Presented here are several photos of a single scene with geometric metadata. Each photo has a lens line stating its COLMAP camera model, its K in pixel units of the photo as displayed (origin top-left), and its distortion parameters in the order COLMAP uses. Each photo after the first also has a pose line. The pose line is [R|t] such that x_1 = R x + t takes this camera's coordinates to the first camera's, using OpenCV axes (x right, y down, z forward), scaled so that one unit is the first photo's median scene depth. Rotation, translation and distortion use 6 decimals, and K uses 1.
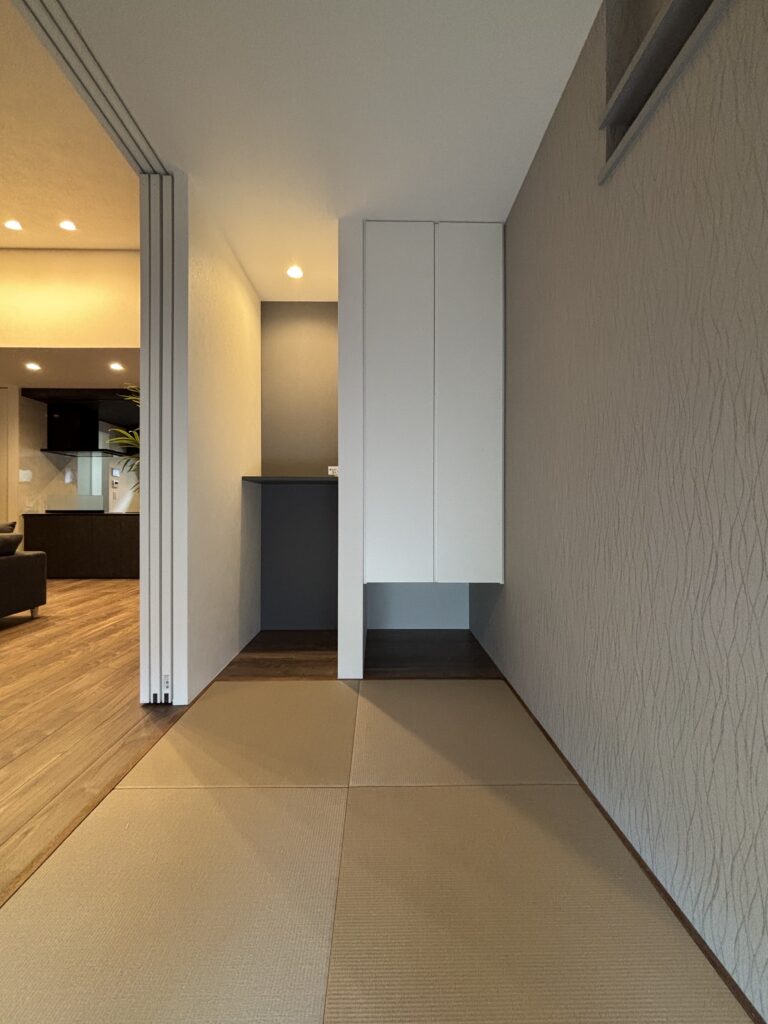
lens RADIAL K [[417.5, 0, 382.8], [0, 417.5, 515.8], [0, 0, 1]] dist [0.001381, 0.000290]
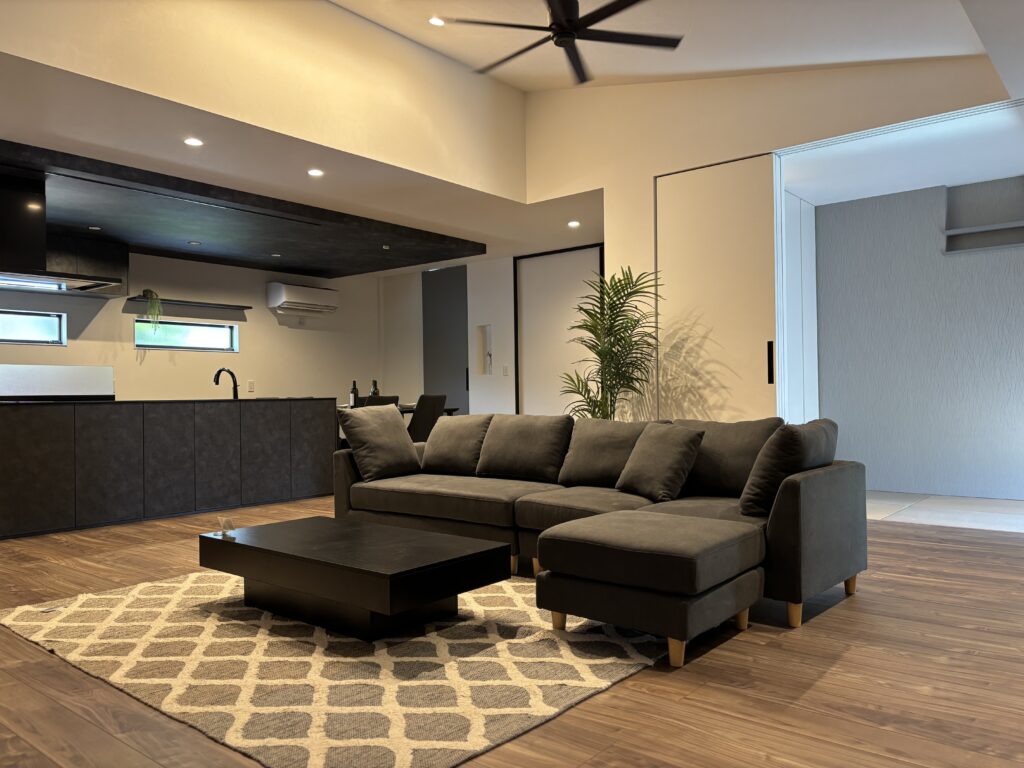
lens RADIAL K [[769.8, 0, 512.0], [0, 769.8, 384.3], [0, 0, 1]] dist [0.049799, -0.047065]
pose [[0.645523, -0.002382, 0.763737, -1.153141], [0.029937, 0.999305, -0.022187, 0.011697], [-0.763154, 0.037187, 0.645146, -0.009297]]
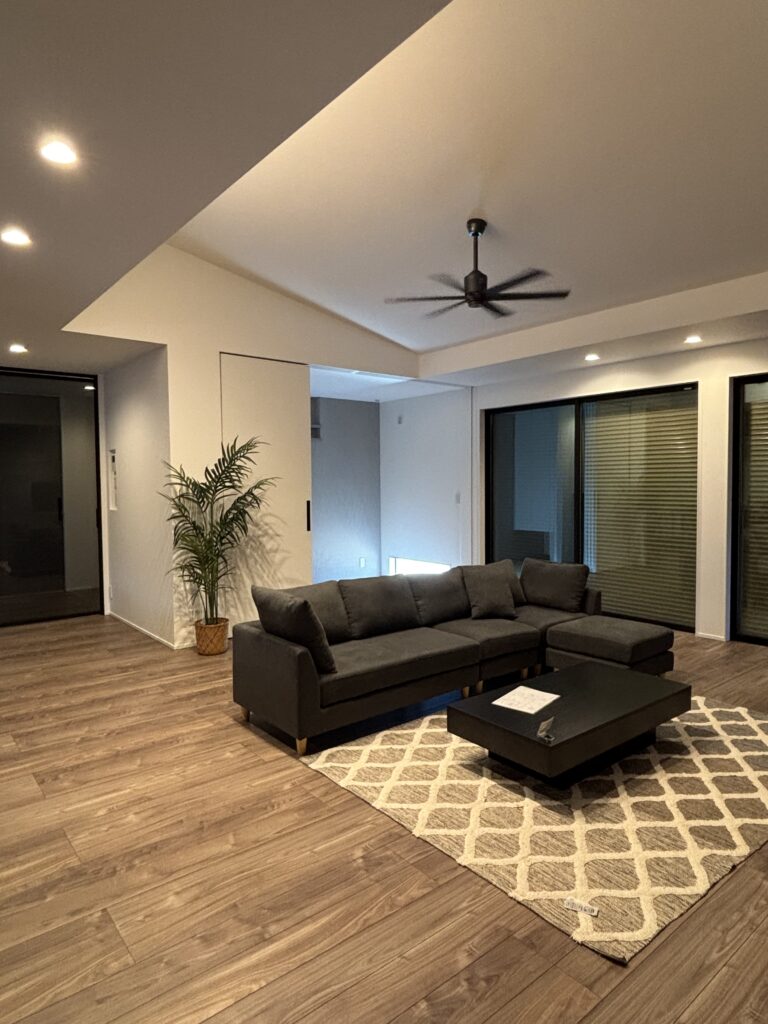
lens RADIAL K [[624.5, 0, 379.7], [0, 624.5, 506.0], [0, 0, 1]] dist [0.017761, -0.021235]
pose [[-0.620195, -0.028030, 0.783947, -1.134762], [0.019146, 0.998523, 0.050849, -0.096488], [-0.784214, 0.046546, -0.618742, 0.934312]]
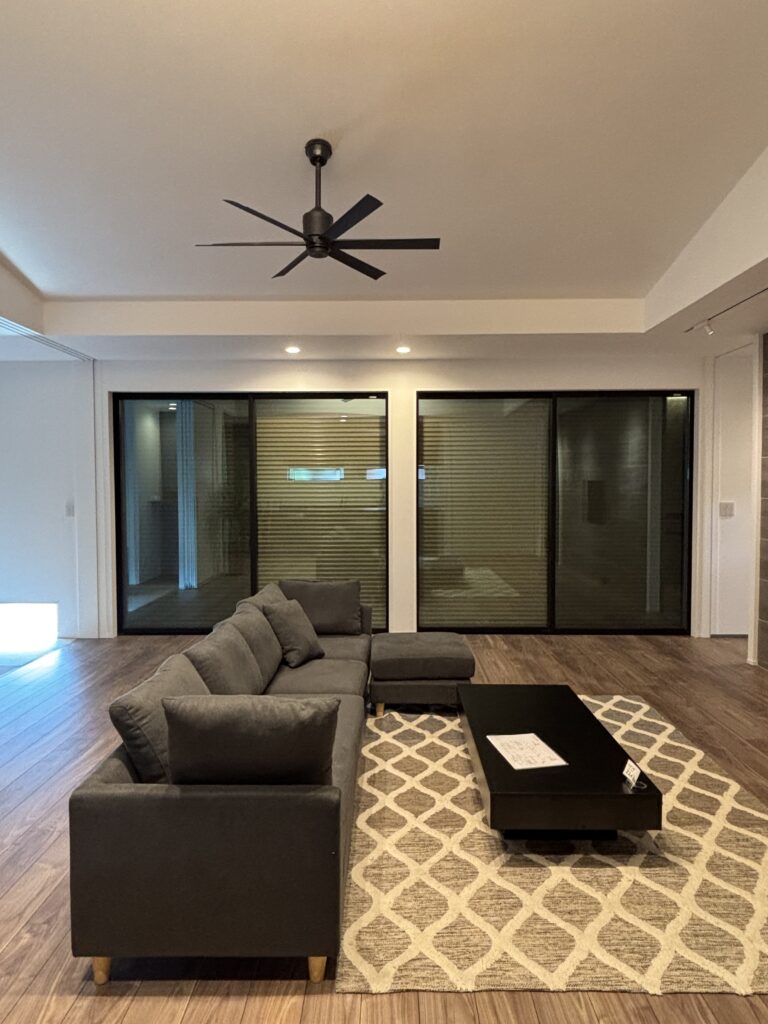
lens RADIAL K [[624.5, 0, 389.5], [0, 624.5, 513.7], [0, 0, 1]] dist [0.017761, -0.021235]
pose [[-0.999904, -0.002234, 0.013642, -0.687710], [-0.001403, 0.998163, 0.060575, -0.095498], [-0.013753, 0.060551, -0.998070, 0.946840]]
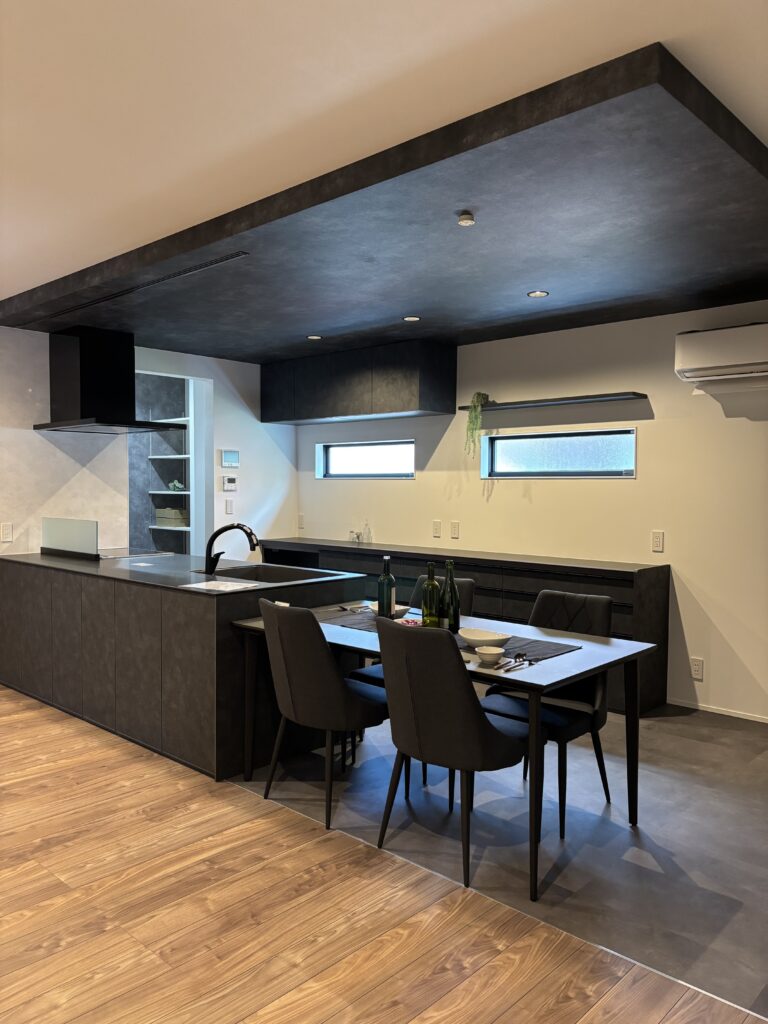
lens RADIAL K [[769.8, 0, 391.5], [0, 769.8, 525.6], [0, 0, 1]] dist [0.049799, -0.047065]
pose [[0.727624, 0.034342, -0.685116, 0.143467], [-0.014141, 0.999285, 0.035071, -0.082708], [0.685830, -0.015830, 0.727589, 0.643852]]
